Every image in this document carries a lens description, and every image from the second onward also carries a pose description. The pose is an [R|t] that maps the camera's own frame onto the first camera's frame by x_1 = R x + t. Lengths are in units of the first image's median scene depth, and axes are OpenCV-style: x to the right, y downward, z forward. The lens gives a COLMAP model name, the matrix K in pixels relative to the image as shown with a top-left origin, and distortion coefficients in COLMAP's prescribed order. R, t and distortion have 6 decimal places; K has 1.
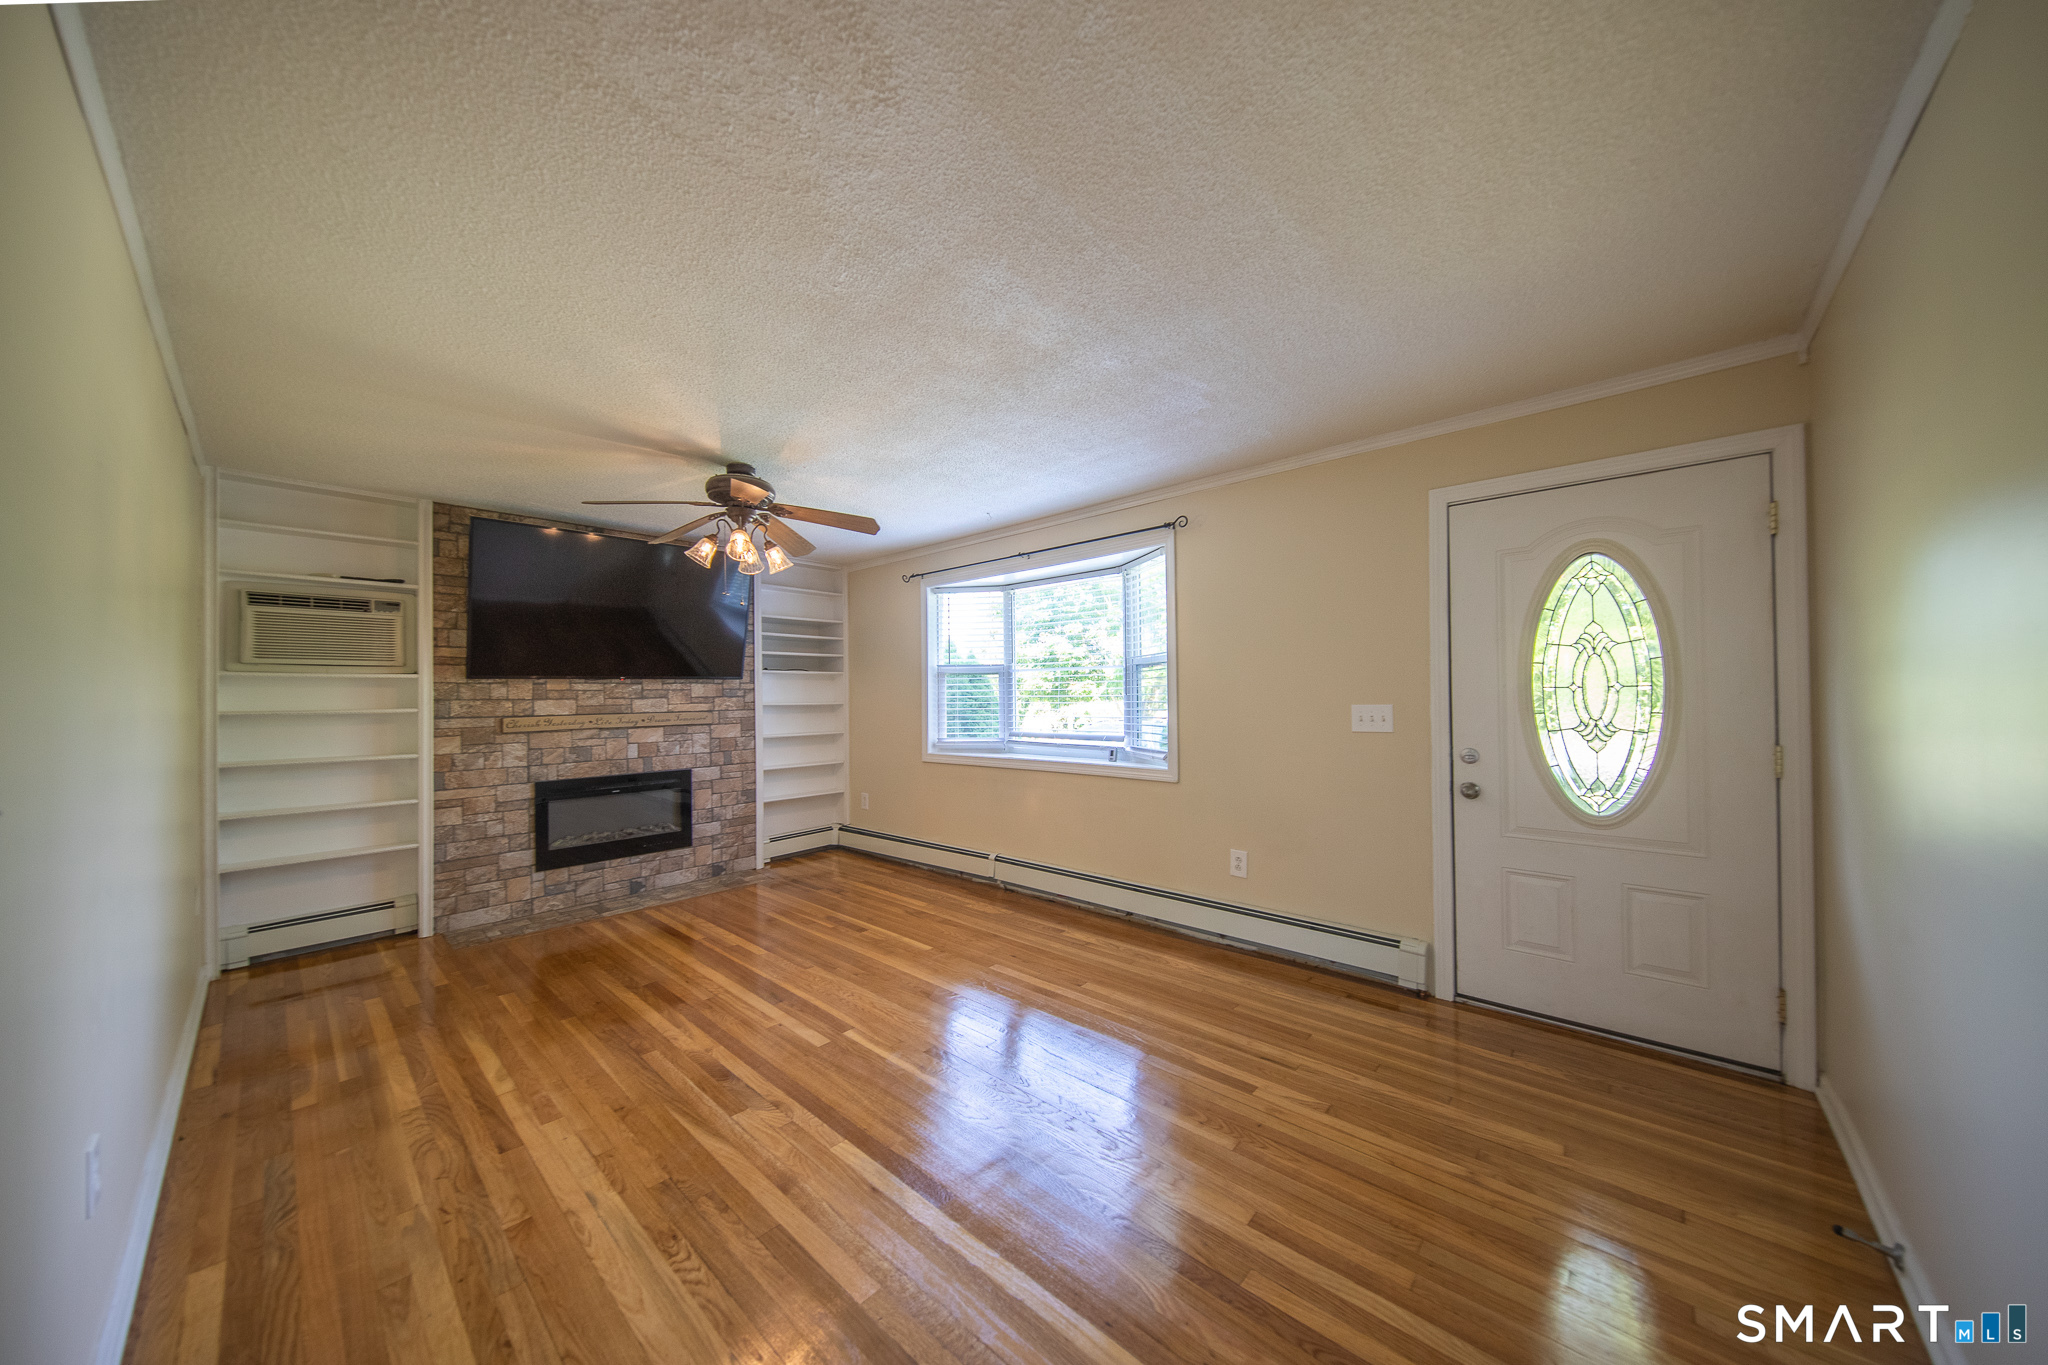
lens RADIAL K [[678.3, 0, 1026.4], [0, 678.3, 686.9], [0, 0, 1]] dist [-0.002165, -0.000292]
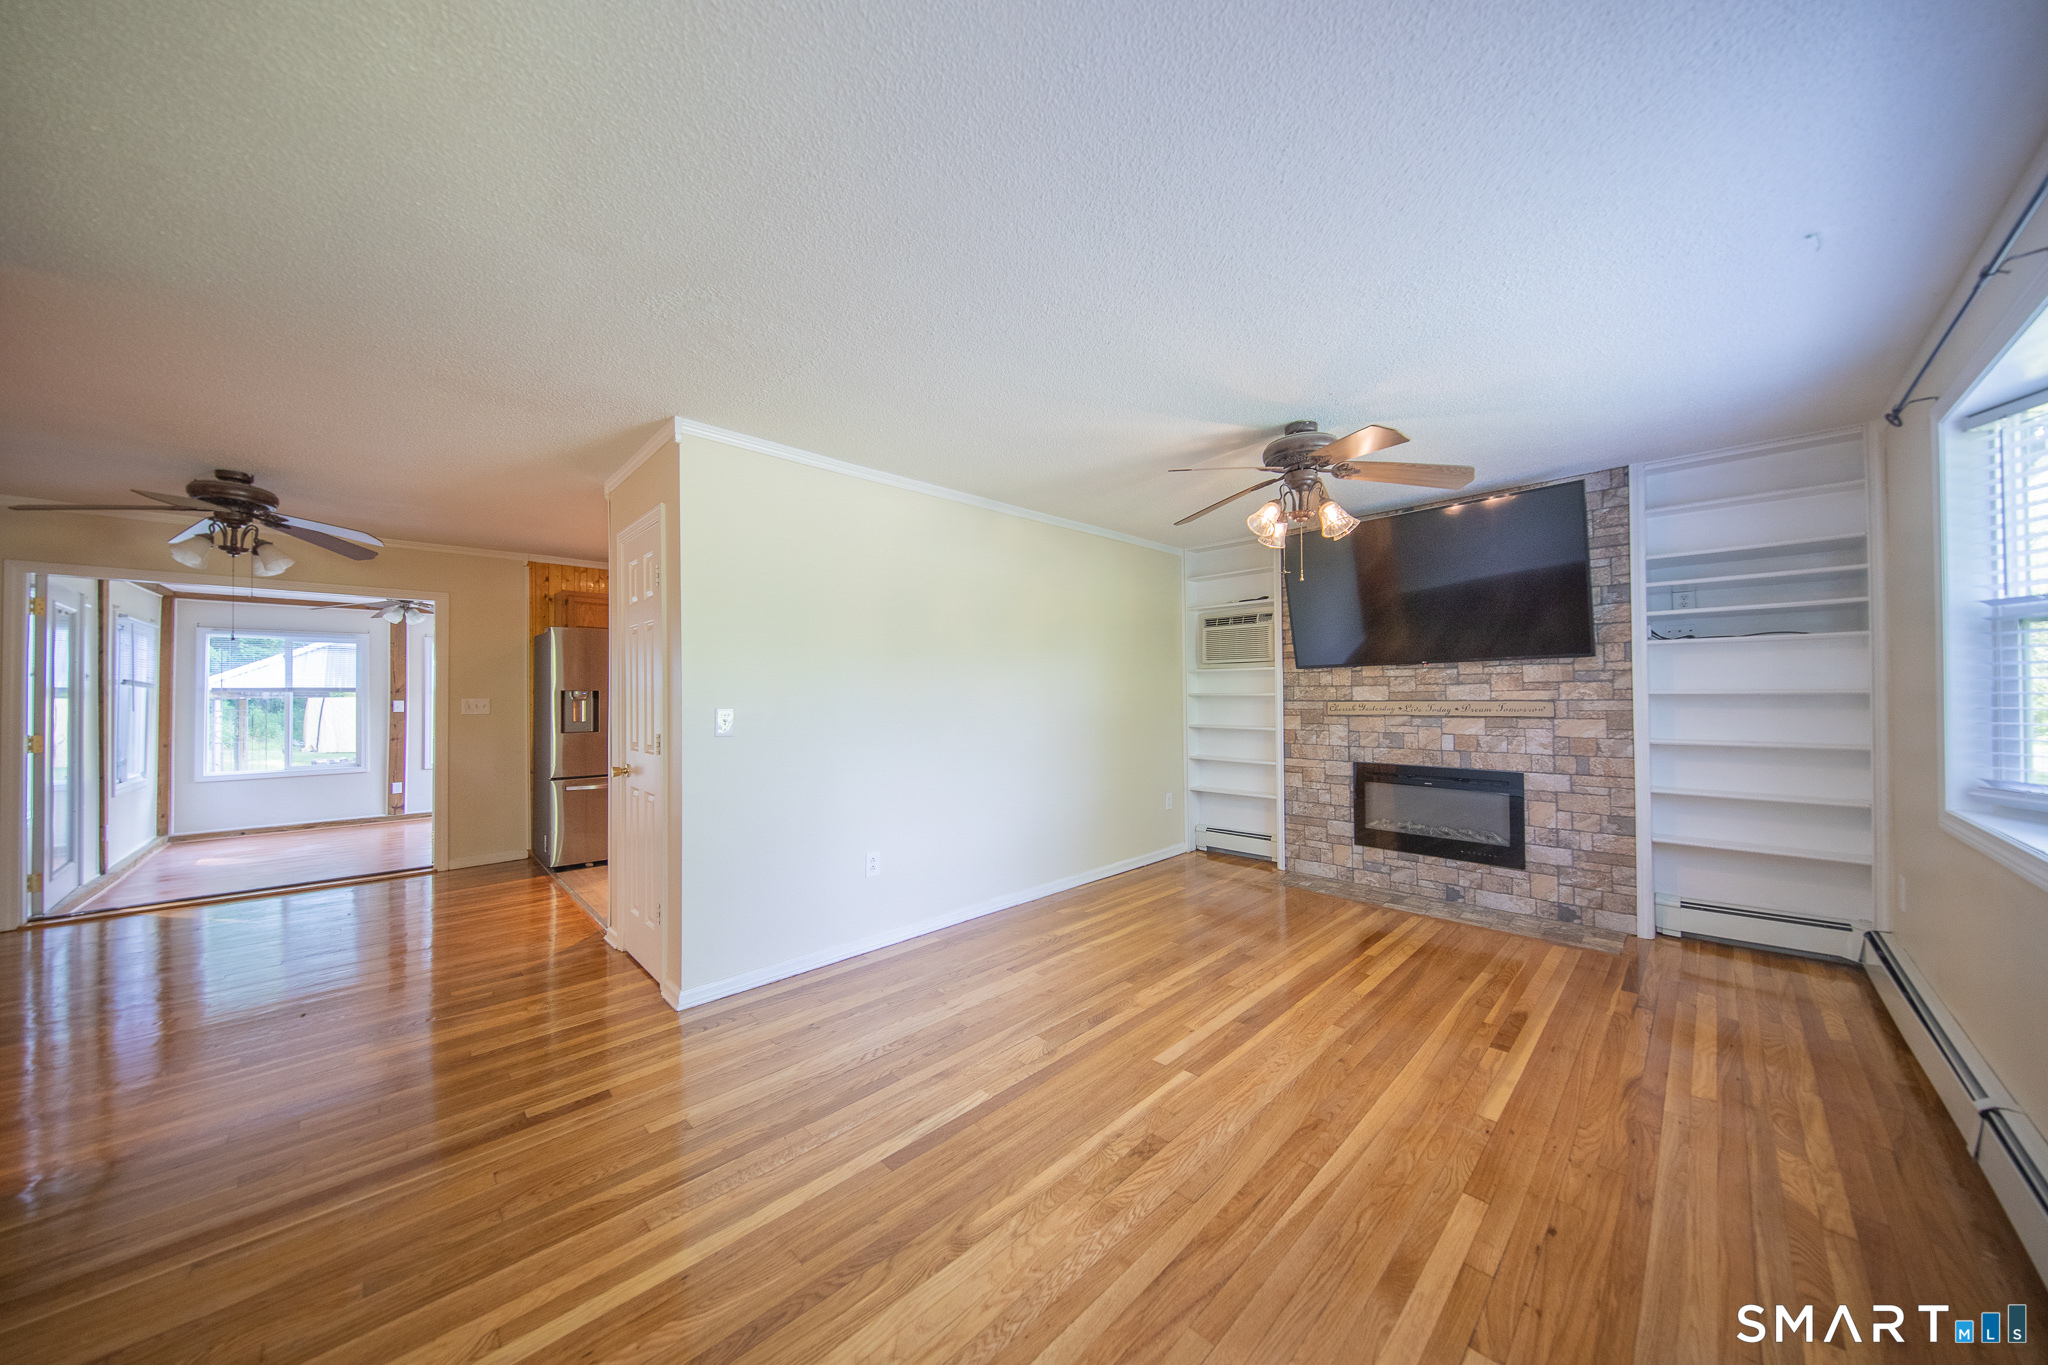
lens RADIAL K [[678.3, 0, 1026.4], [0, 678.3, 686.9], [0, 0, 1]] dist [-0.002165, -0.000292]
pose [[-0.073513, 0.004932, -0.997282, 0.383837], [0.024517, 0.999694, 0.003136, 0.004138], [0.996993, -0.024220, -0.073611, 0.543057]]
